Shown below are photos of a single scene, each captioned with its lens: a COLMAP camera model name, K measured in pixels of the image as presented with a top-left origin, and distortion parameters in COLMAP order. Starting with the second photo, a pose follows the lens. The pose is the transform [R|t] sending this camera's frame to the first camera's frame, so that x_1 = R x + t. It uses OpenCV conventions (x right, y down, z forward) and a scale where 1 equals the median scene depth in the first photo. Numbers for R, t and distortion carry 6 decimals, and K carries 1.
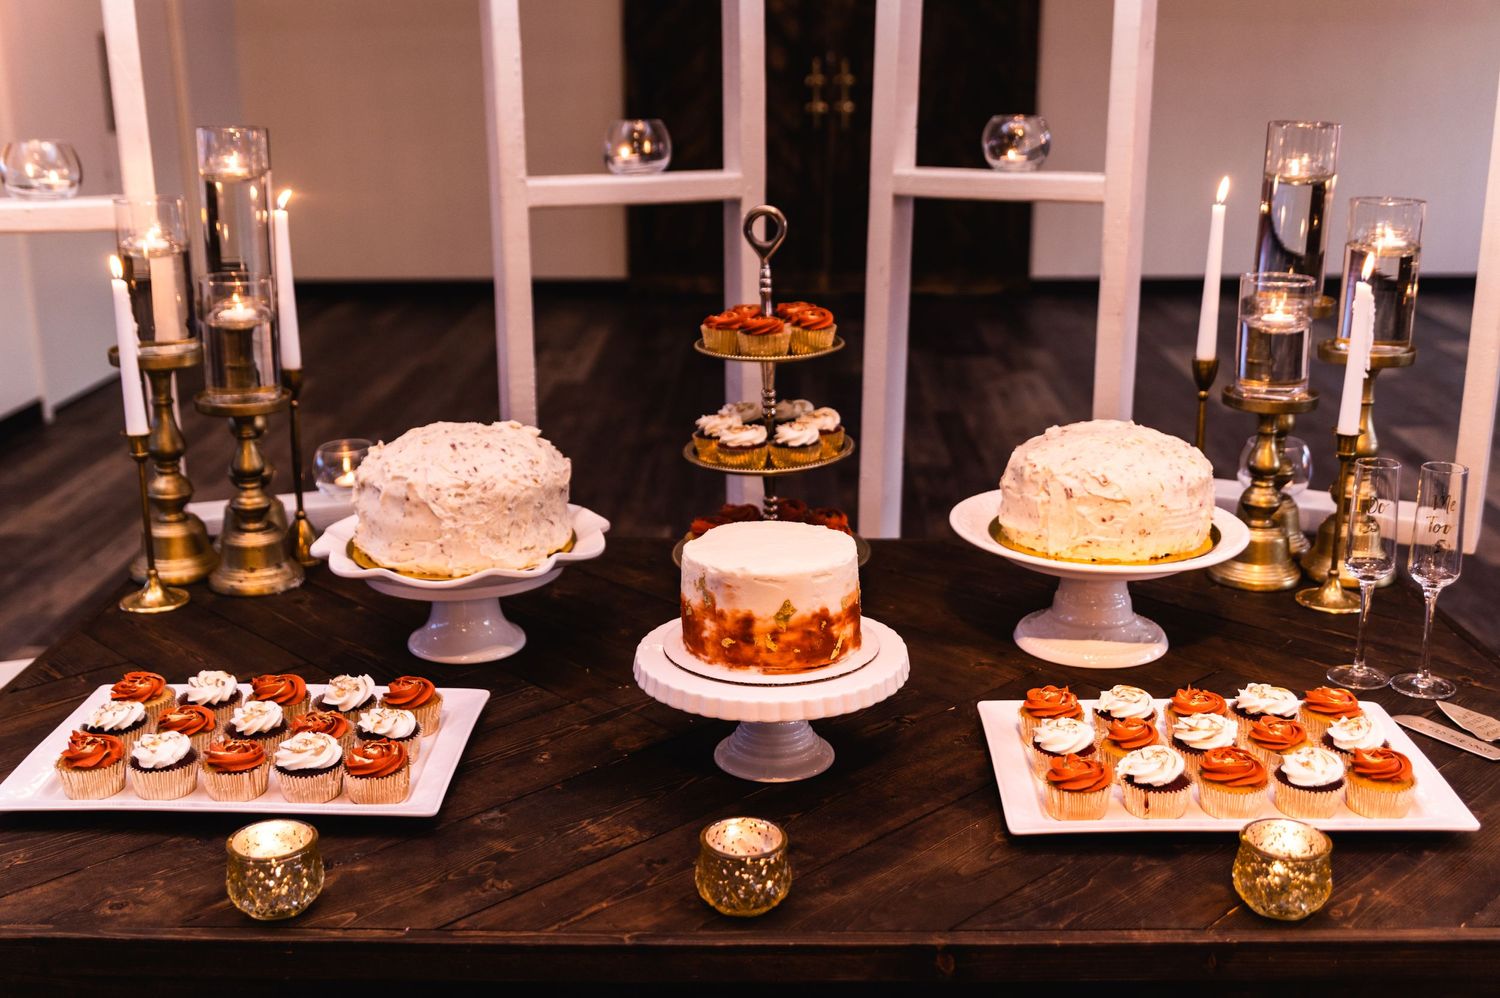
lens RADIAL K [[1730.4, 0, 751.5], [0, 1730.4, 499.6], [0, 0, 1]] dist [-0.001393, 0.000000]
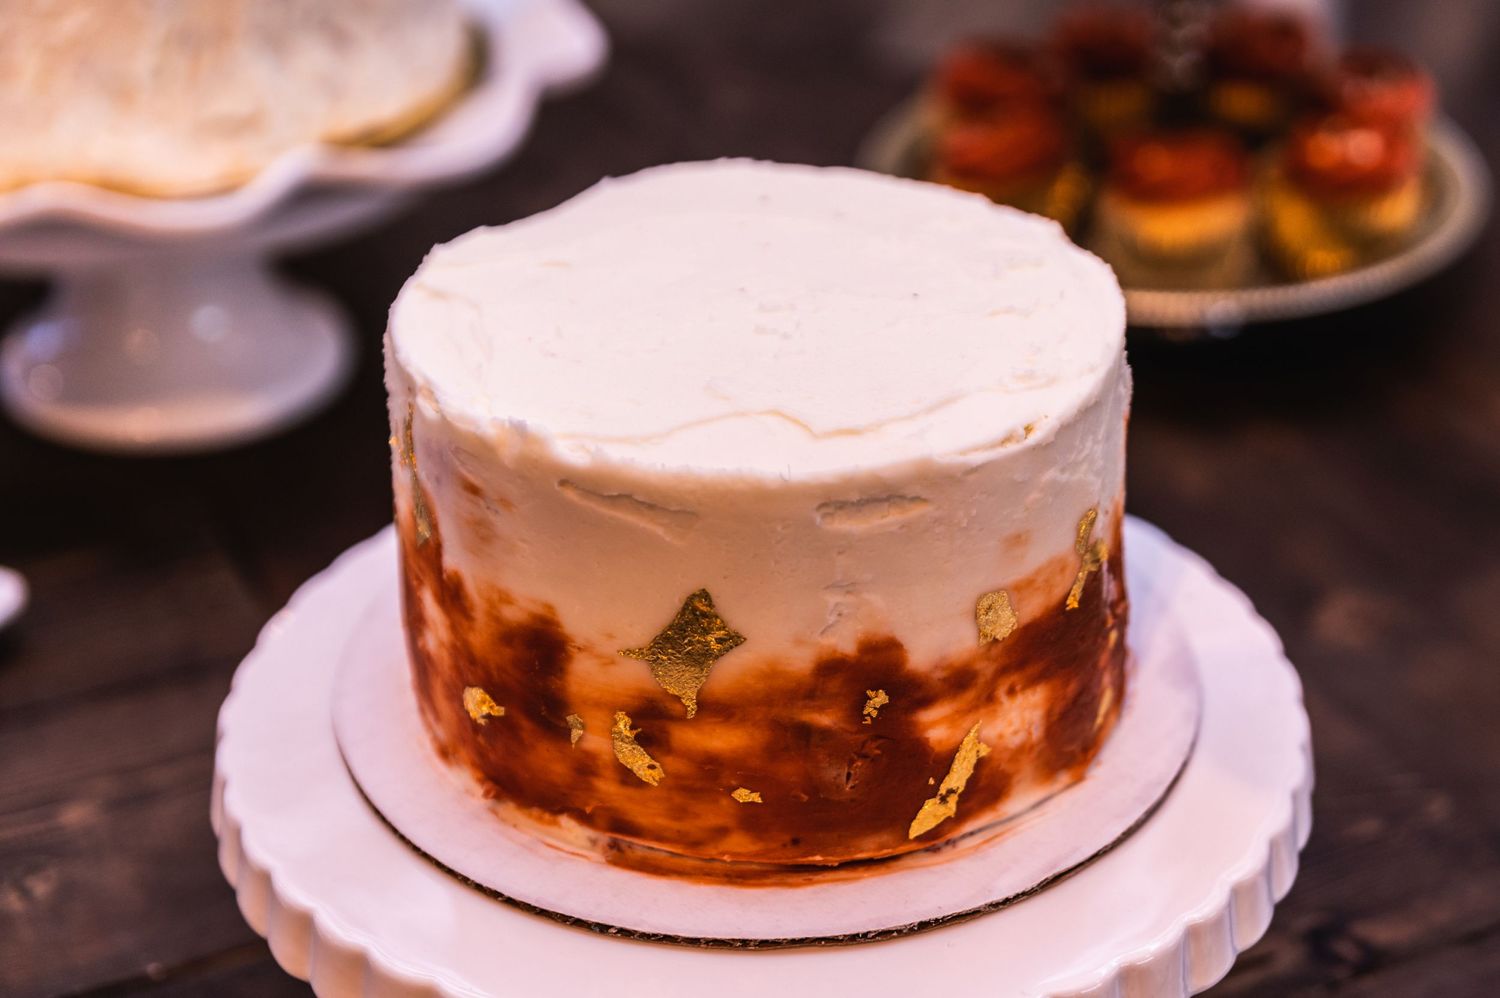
lens RADIAL K [[2967.2, 0, 748.6], [0, 2967.2, 497.7], [0, 0, 1]] dist [-0.040910, 0.000000]
pose [[0.958283, 0.150042, -0.243273, 0.117140], [-0.095979, 0.970636, 0.220577, -0.038791], [0.269225, -0.188026, 0.944544, 0.633845]]
